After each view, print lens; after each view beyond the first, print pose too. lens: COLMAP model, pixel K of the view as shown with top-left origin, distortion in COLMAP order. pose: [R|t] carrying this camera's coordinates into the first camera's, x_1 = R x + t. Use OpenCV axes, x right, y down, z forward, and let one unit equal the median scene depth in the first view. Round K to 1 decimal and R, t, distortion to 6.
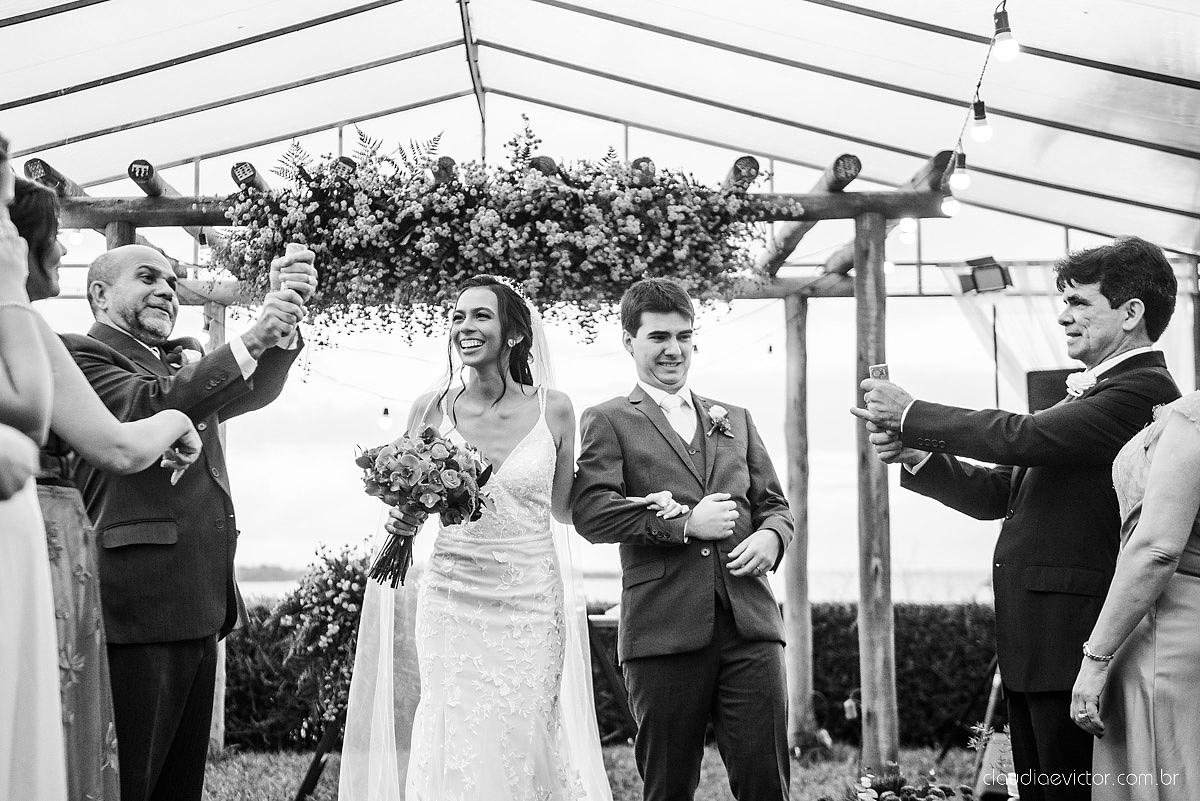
lens RADIAL K [[2022.9, 0, 597.0], [0, 2022.9, 402.5], [0, 0, 1]] dist [0.369763, 0.000000]
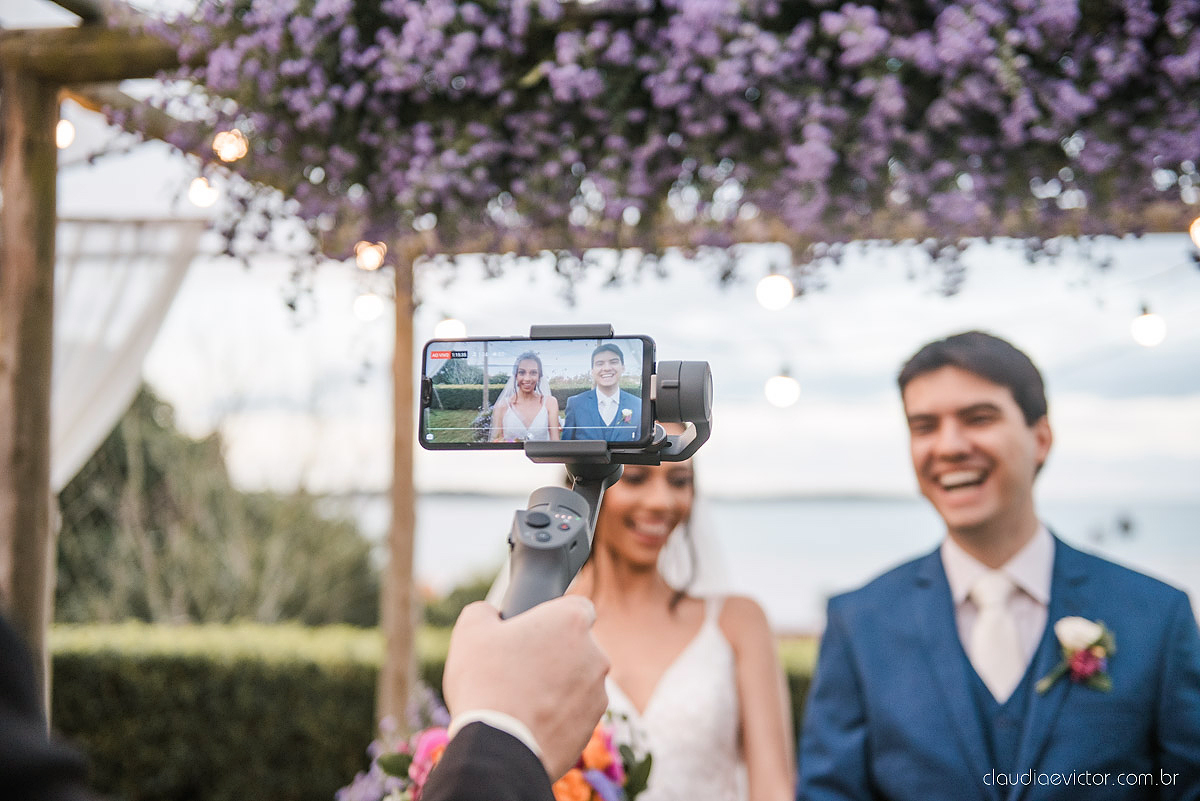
lens RADIAL K [[1678.5, 0, 601.0], [0, 1678.5, 400.0], [0, 0, 1]] dist [0.112602, 0.000000]
pose [[0.976572, -0.002663, -0.215176, 0.001145], [0.002652, 0.999996, -0.000339, -0.006972], [0.215176, -0.000240, 0.976575, 0.636889]]
